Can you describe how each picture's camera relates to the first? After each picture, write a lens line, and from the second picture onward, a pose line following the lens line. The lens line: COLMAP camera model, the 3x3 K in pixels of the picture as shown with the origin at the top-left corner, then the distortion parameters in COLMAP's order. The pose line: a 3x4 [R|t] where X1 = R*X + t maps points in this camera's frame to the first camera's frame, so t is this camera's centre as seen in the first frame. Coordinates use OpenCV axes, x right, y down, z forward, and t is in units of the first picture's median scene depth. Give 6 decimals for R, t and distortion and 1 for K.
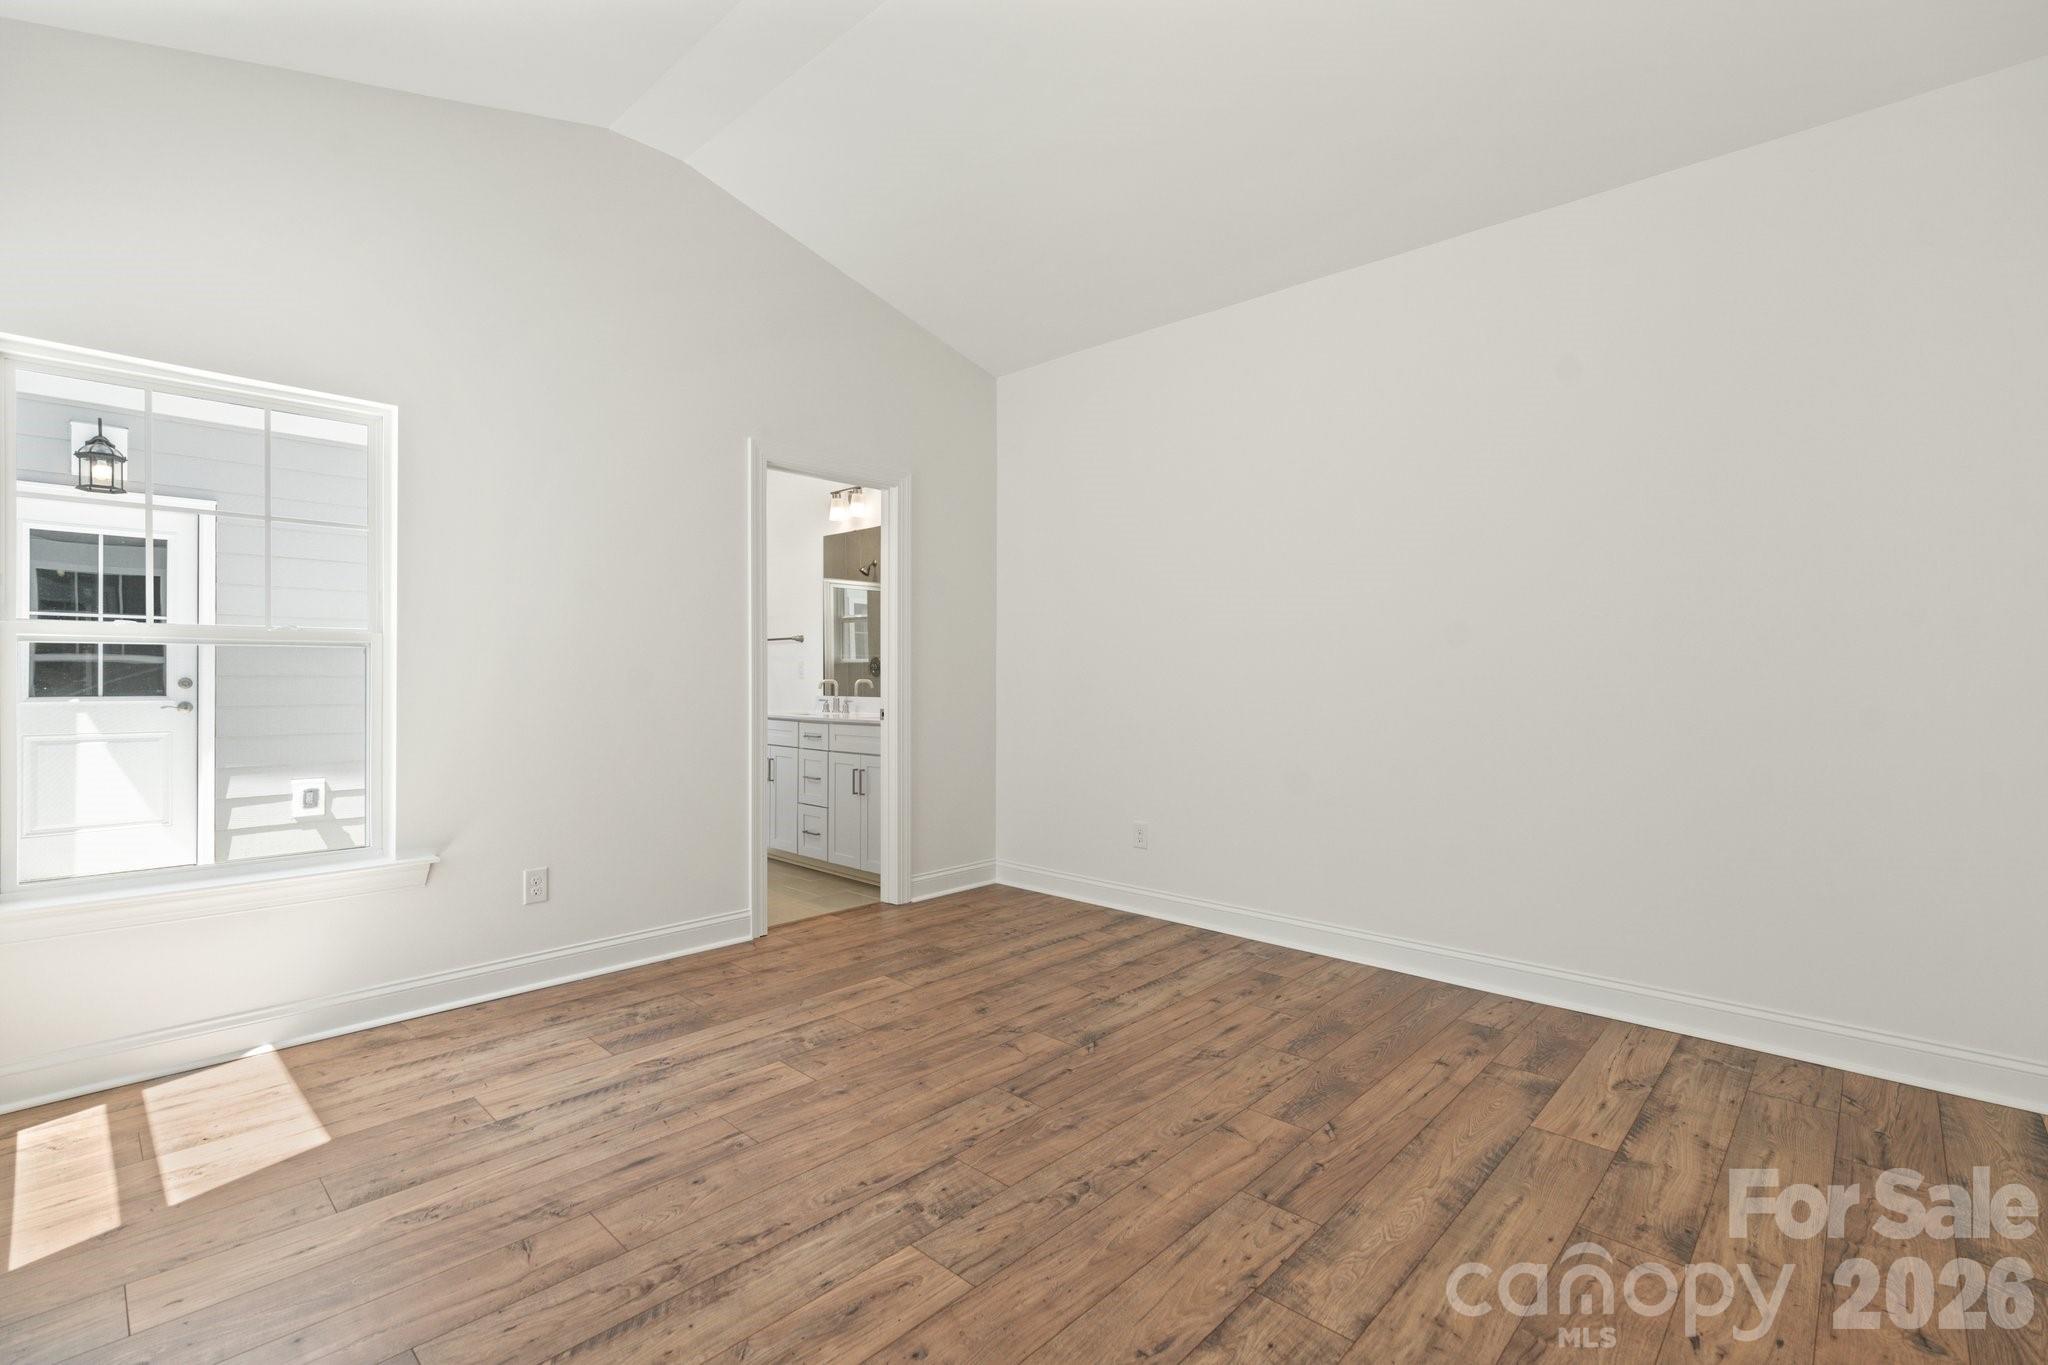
lens RADIAL K [[922.7, 0, 1024.7], [0, 922.7, 676.3], [0, 0, 1]] dist [-0.001068, 0.000036]
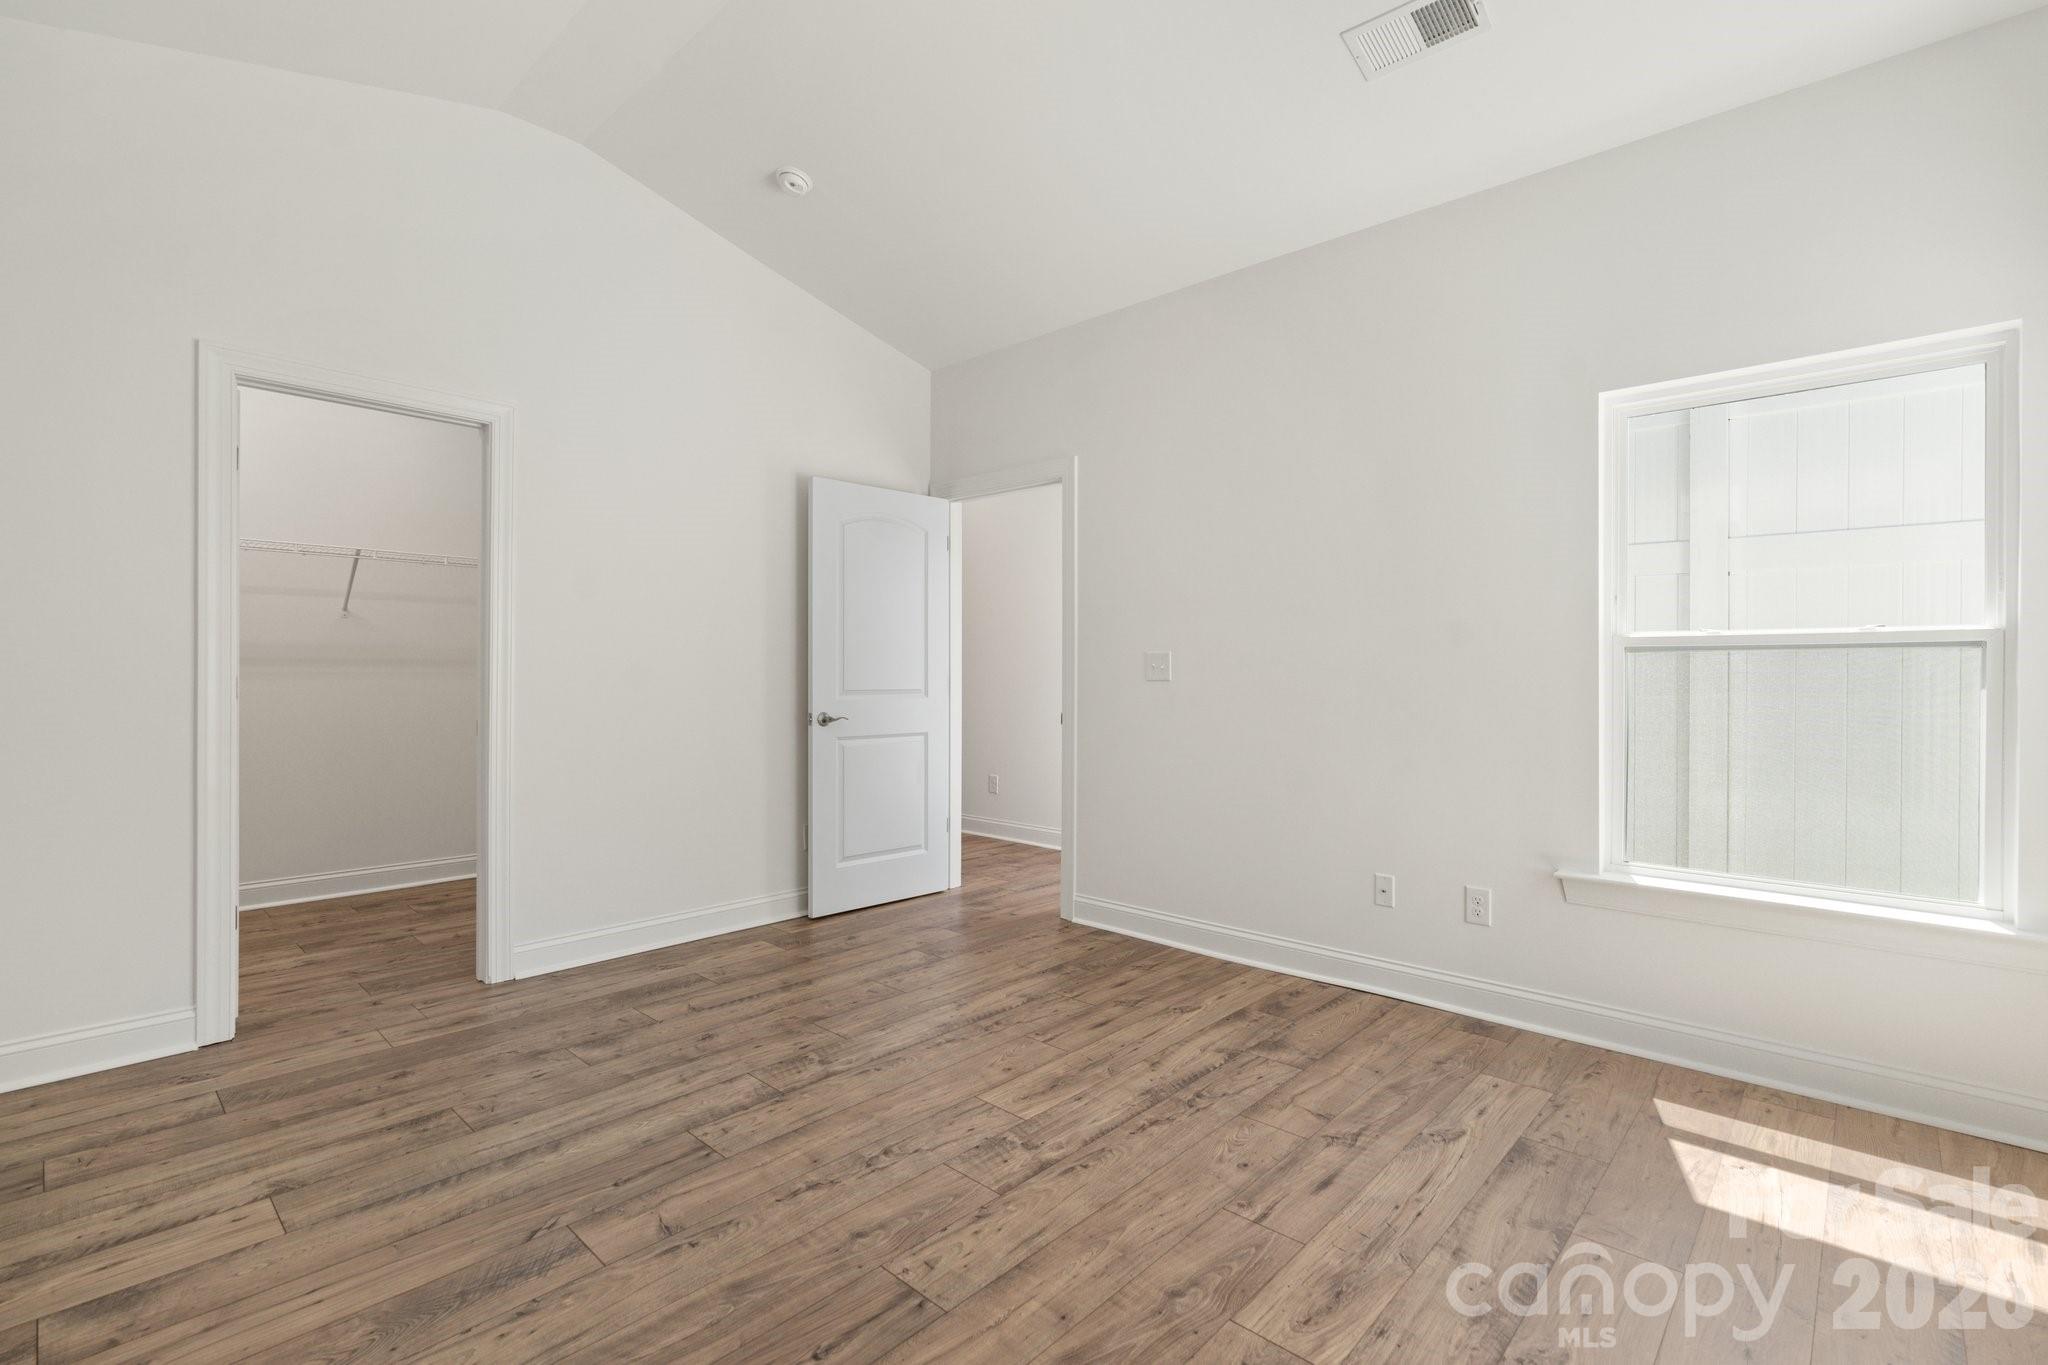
lens RADIAL K [[922.7, 0, 1024.7], [0, 922.7, 676.3], [0, 0, 1]] dist [-0.001068, 0.000036]
pose [[-0.999962, -0.005958, -0.006379, -0.099721], [-0.005986, 0.999973, 0.004362, -0.005361], [0.006353, 0.004400, -0.999970, 2.059094]]
